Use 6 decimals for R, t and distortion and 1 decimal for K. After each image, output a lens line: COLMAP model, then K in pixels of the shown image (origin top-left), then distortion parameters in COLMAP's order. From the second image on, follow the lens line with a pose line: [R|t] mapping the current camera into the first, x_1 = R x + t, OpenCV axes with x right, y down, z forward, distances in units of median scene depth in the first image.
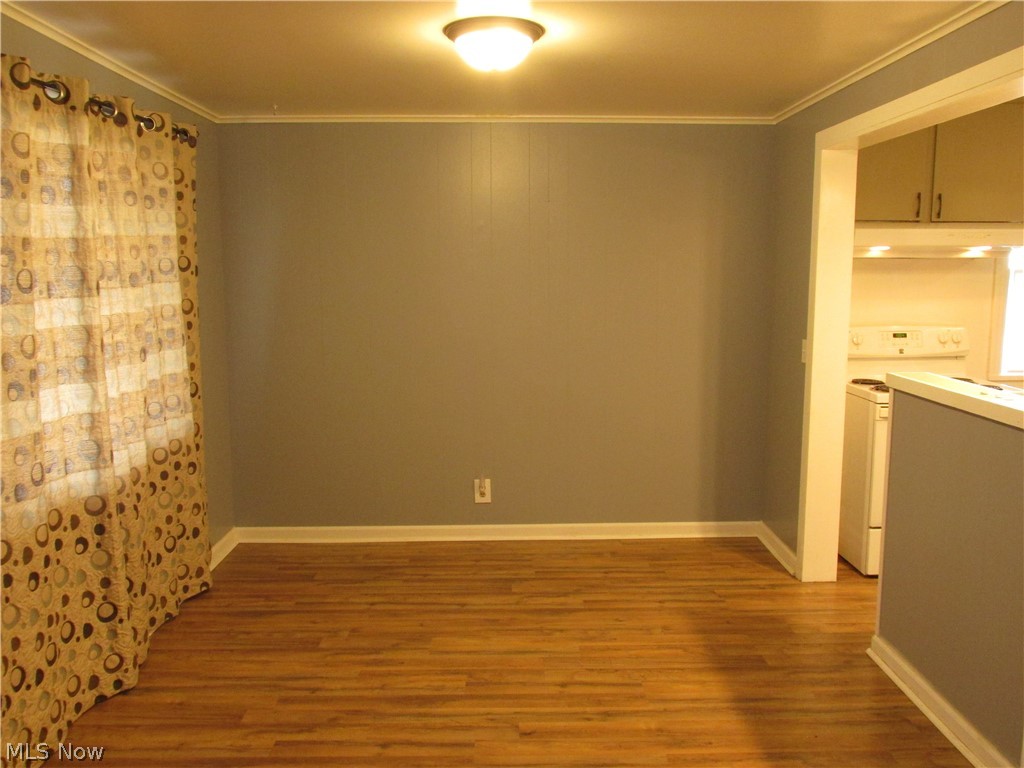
lens RADIAL K [[851.1, 0, 508.1], [0, 851.1, 389.5], [0, 0, 1]] dist [-0.027180, -0.004124]
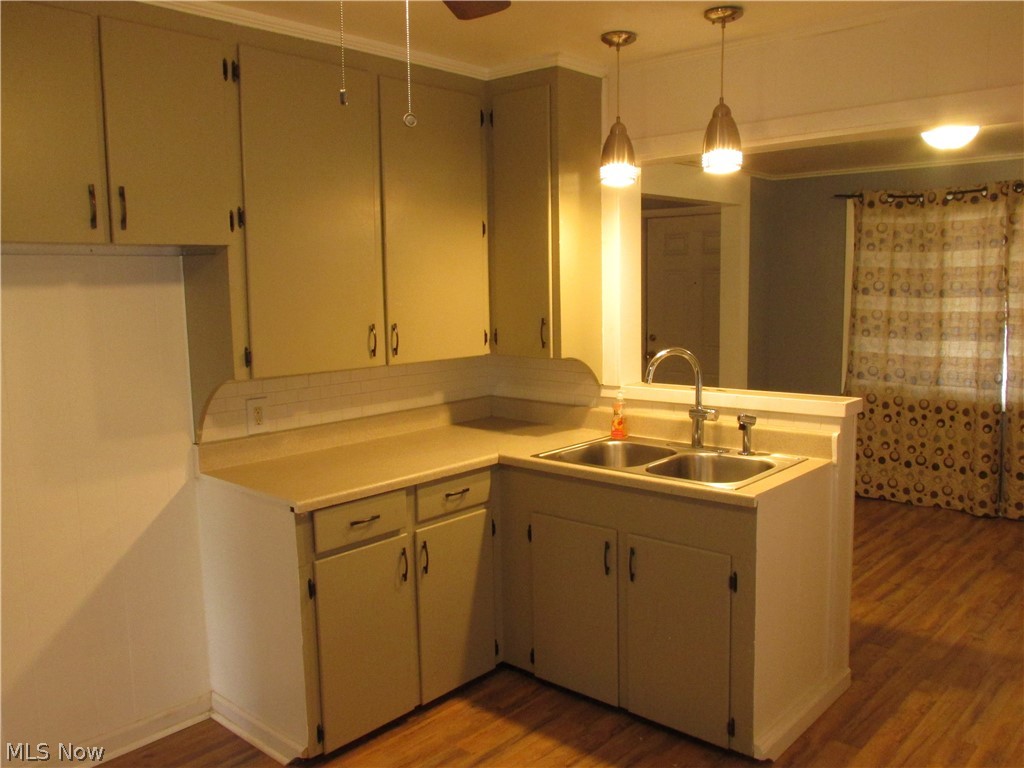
lens RADIAL K [[846.2, 0, 520.9], [0, 846.2, 379.3], [0, 0, 1]] dist [-0.008313, -0.004404]
pose [[-0.677091, 0.097330, -0.729435, 1.432035], [-0.082693, 0.974874, 0.206838, -0.210603], [0.731239, 0.200367, -0.652030, 1.355391]]
